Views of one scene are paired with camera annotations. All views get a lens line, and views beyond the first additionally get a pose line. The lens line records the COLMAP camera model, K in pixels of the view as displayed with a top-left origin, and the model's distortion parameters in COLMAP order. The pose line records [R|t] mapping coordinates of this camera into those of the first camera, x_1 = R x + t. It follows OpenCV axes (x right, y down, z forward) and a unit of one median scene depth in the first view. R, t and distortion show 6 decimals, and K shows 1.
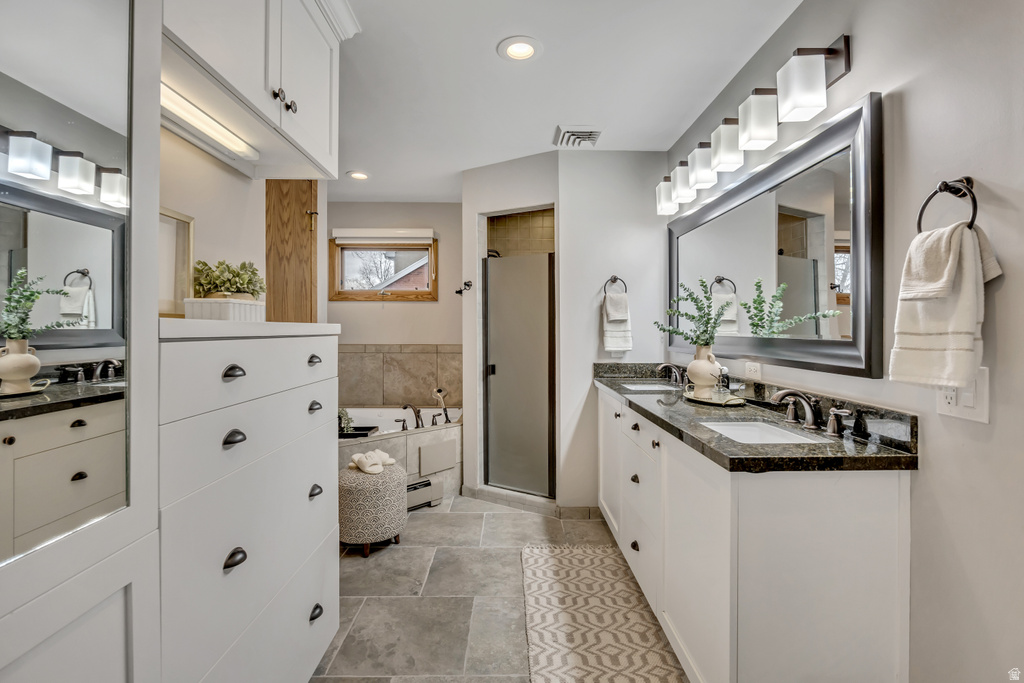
lens RADIAL K [[457.9, 0, 516.5], [0, 457.9, 332.3], [0, 0, 1]] dist [-0.001524, 0.000062]
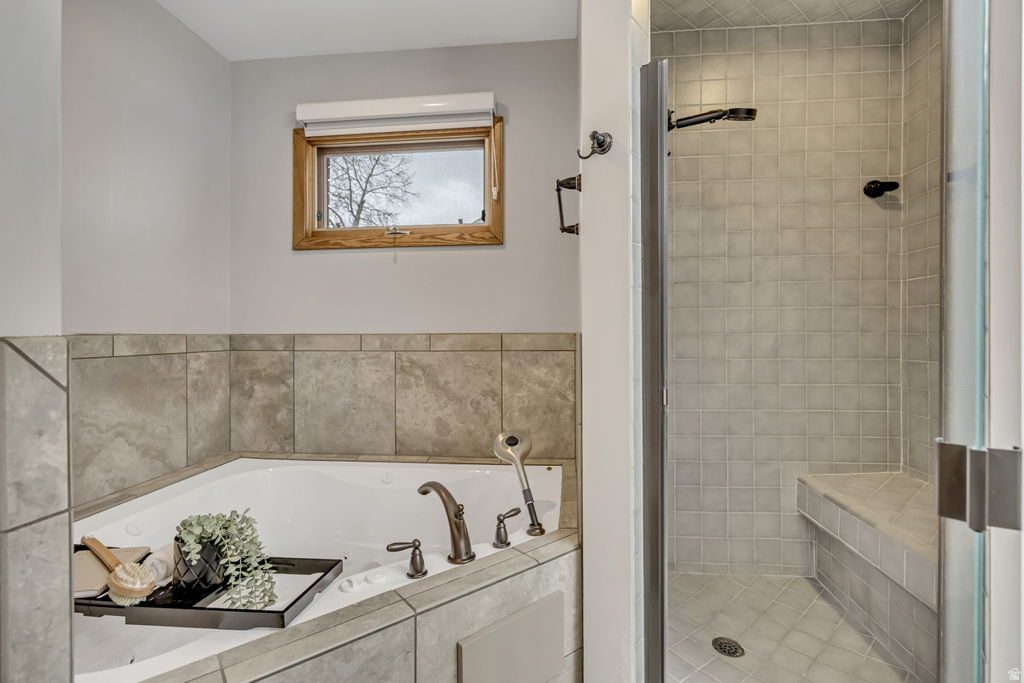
lens RADIAL K [[451.1, 0, 515.0], [0, 451.1, 333.7], [0, 0, 1]] dist [-0.009880, -0.000892]
pose [[0.992844, -0.003868, -0.119356, -0.103252], [0.002749, 0.999951, -0.009541, 0.031531], [0.119387, 0.009145, 0.992806, 0.529135]]
